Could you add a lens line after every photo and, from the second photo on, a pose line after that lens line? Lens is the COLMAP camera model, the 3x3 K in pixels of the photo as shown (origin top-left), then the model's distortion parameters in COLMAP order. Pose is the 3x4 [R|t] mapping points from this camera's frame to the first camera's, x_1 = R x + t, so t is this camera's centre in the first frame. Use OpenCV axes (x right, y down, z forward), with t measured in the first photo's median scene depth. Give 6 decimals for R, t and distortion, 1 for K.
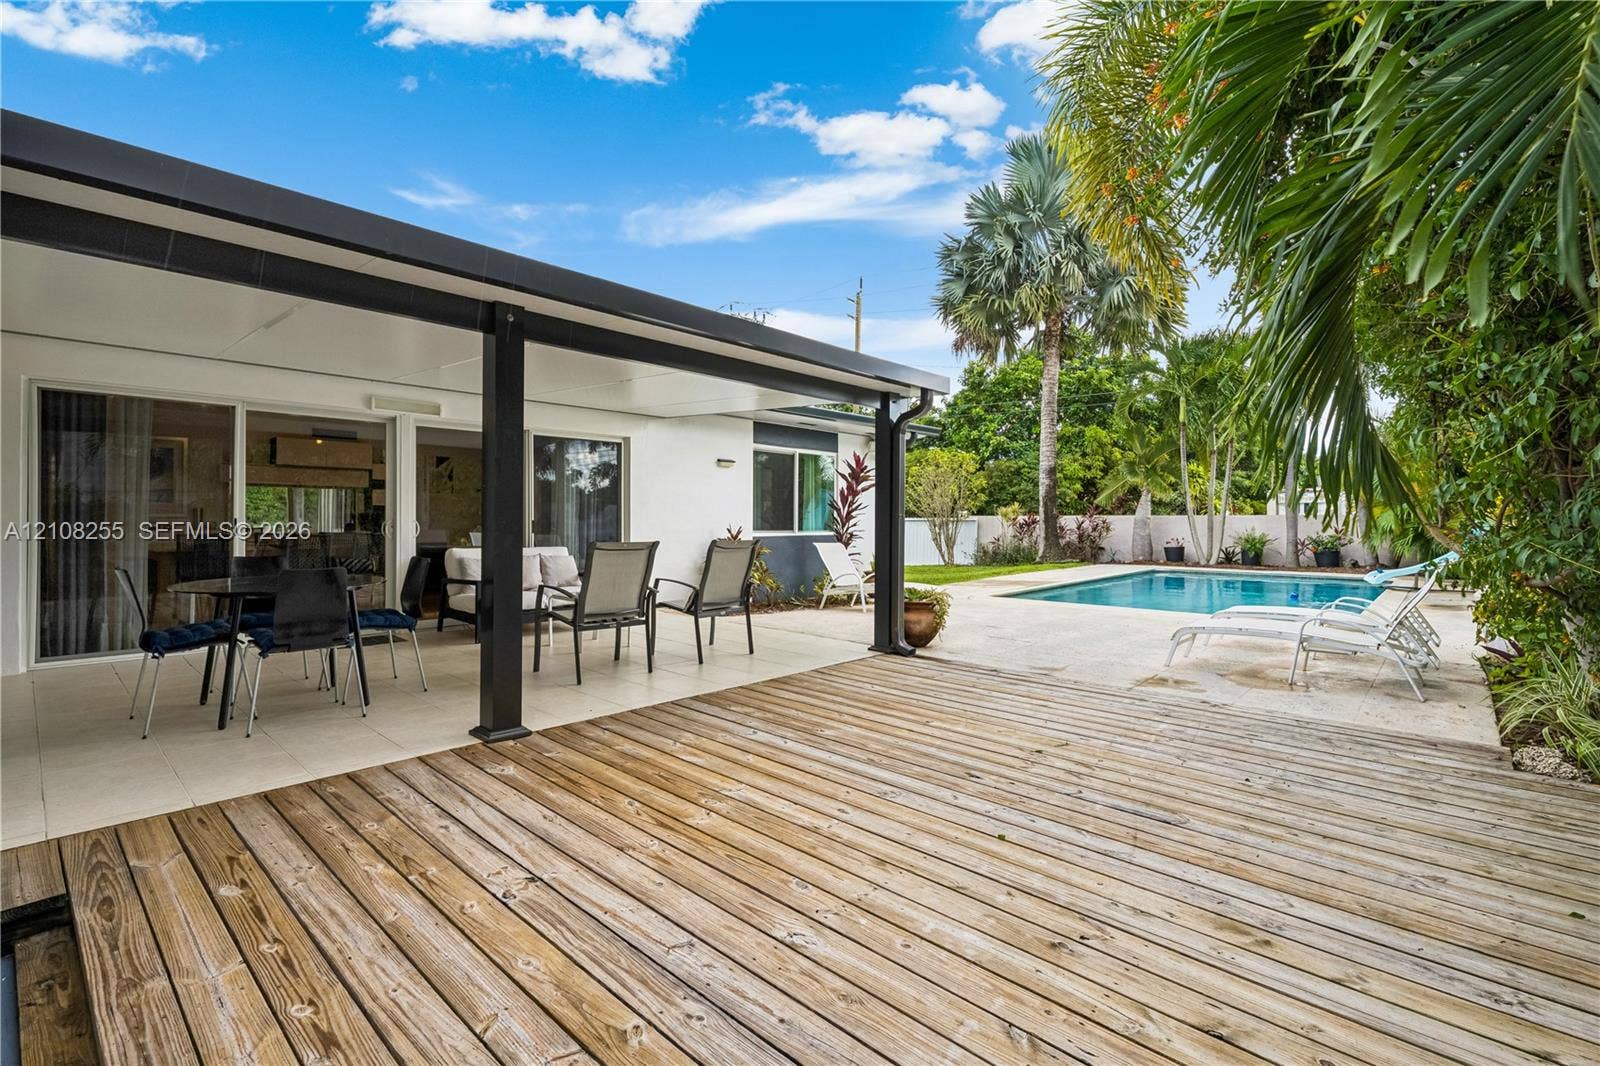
lens RADIAL K [[1340.1, 0, 796.9], [0, 1340.1, 515.8], [0, 0, 1]] dist [0.027953, -0.045685]
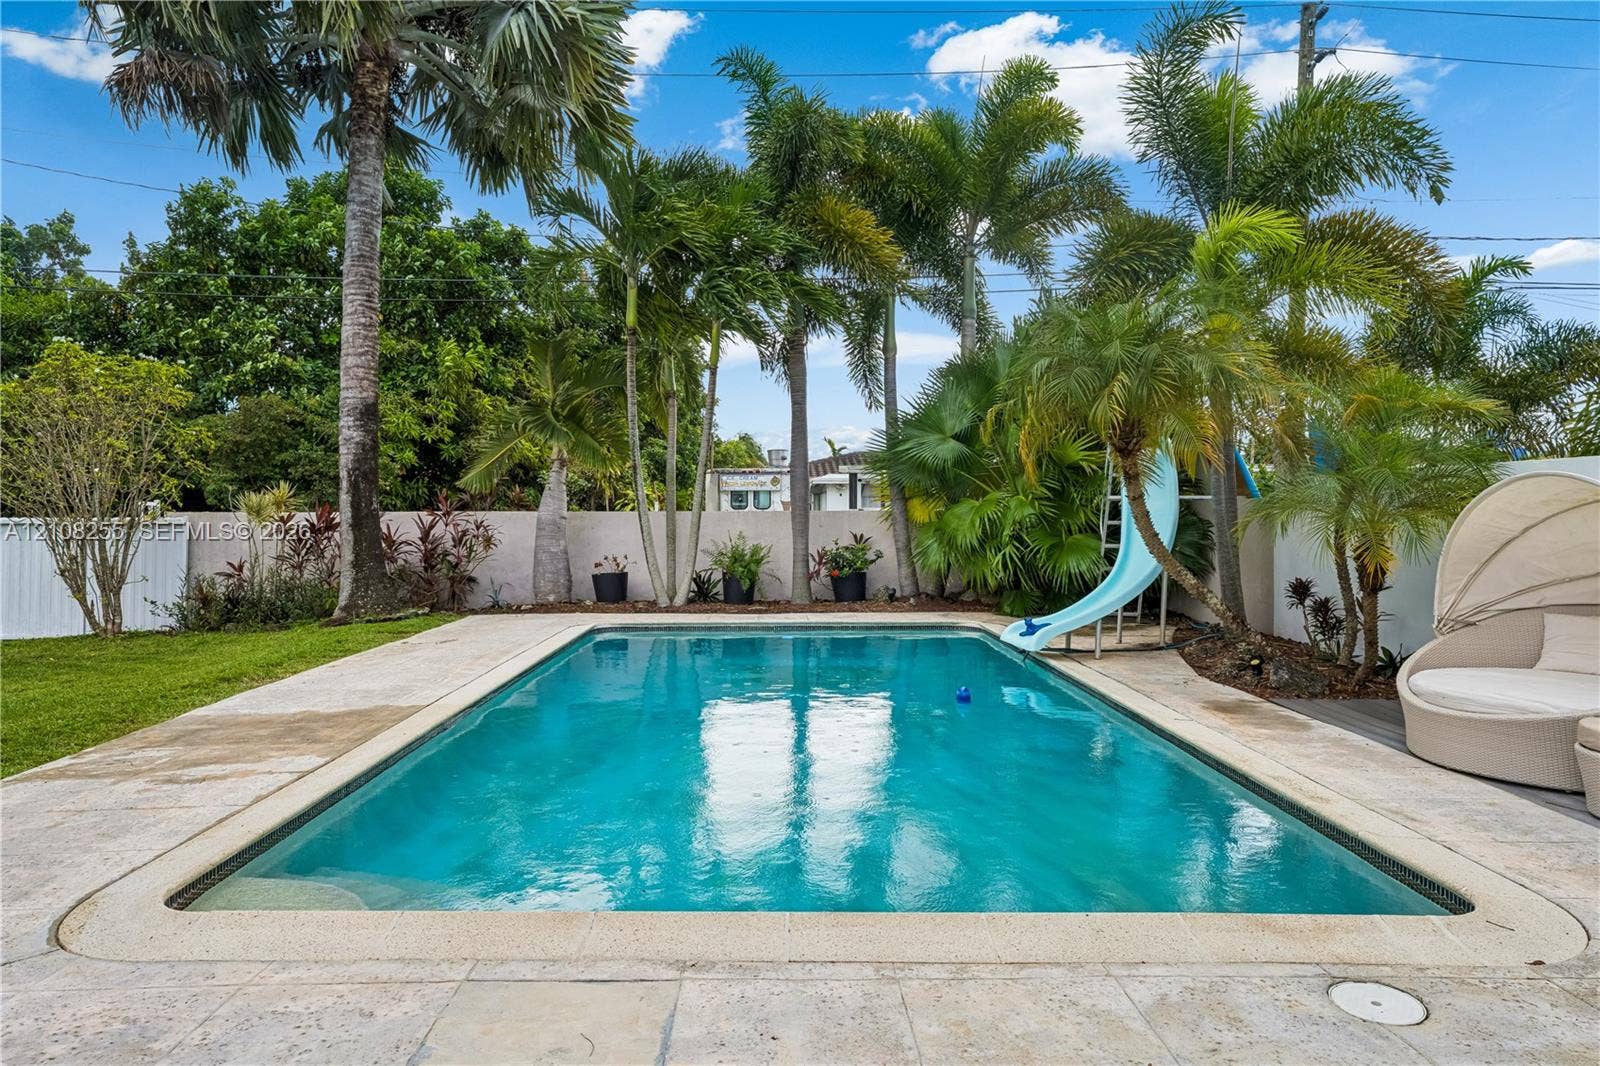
lens RADIAL K [[1340.1, 0, 796.9], [0, 1340.1, 515.8], [0, 0, 1]] dist [0.027953, -0.045685]
pose [[0.869748, 0.002180, 0.493491, 0.089967], [-0.007429, 0.999935, 0.008675, -0.003865], [-0.493440, -0.011211, 0.869707, 0.522221]]
